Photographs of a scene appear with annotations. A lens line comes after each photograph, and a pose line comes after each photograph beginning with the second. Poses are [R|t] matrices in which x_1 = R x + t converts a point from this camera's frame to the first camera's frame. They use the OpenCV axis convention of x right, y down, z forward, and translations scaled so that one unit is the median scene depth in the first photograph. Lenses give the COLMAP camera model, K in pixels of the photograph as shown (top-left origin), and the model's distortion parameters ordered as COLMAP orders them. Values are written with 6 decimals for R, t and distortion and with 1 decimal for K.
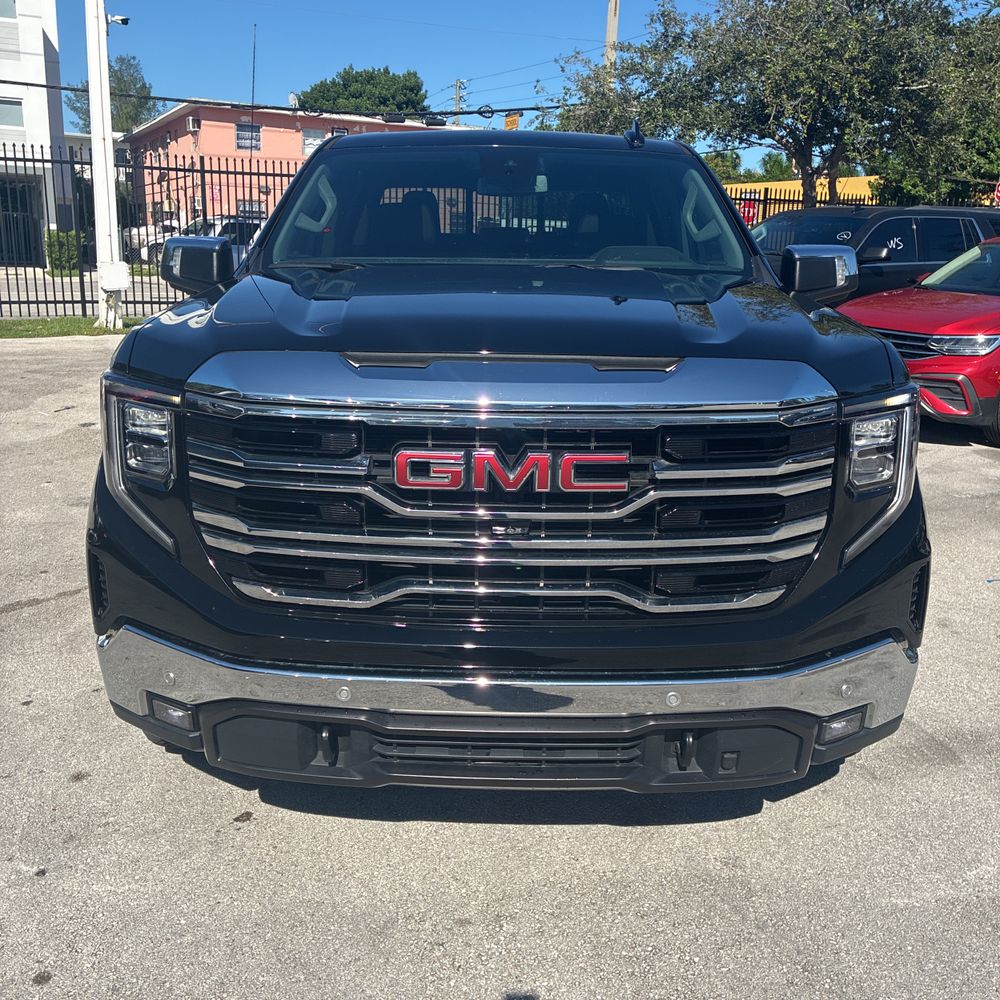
lens RADIAL K [[1007.5, 0, 504.3], [0, 1007.5, 504.1], [0, 0, 1]] dist [0.040289, -0.027756]
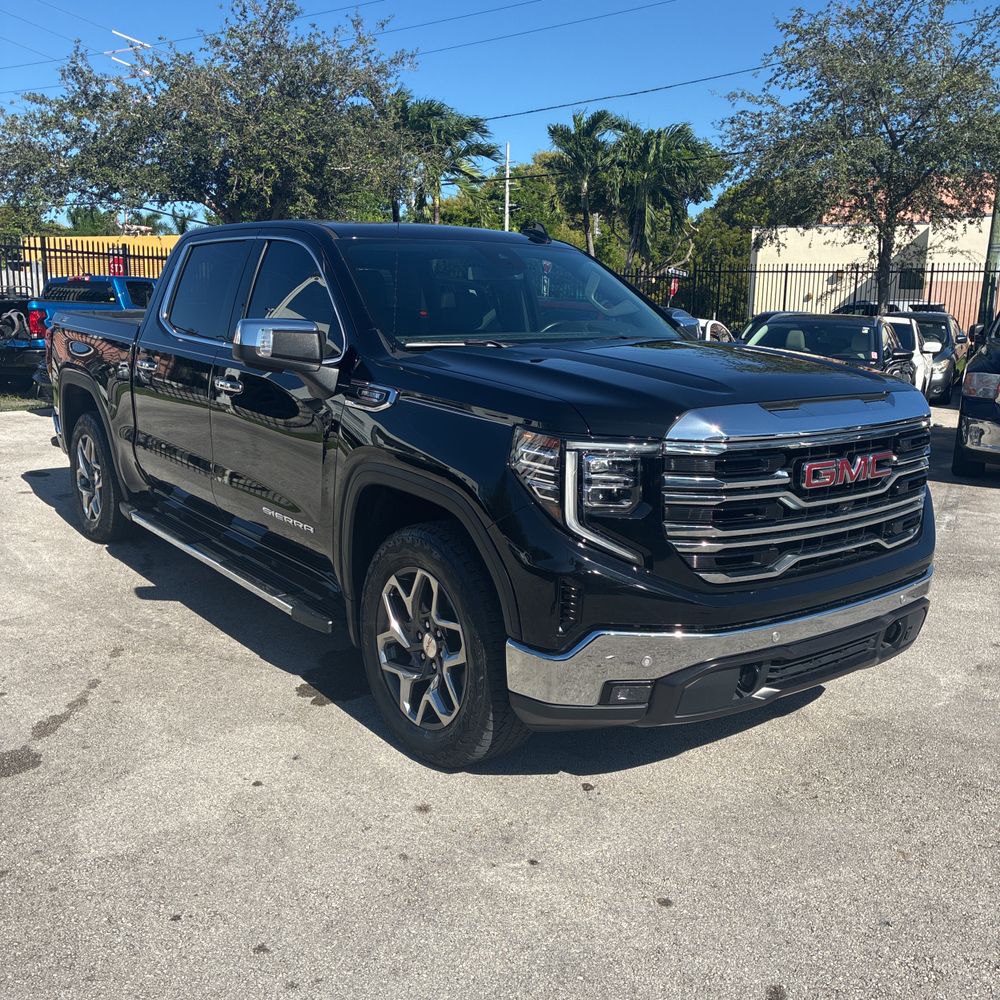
lens RADIAL K [[1002.4, 0, 511.8], [0, 1002.4, 504.6], [0, 0, 1]] dist [0.063692, -0.085203]
pose [[0.789263, -0.126512, 0.600882, -0.197194], [0.155716, 0.987796, 0.003440, -0.009605], [-0.593984, 0.090852, 0.799330, 0.007528]]
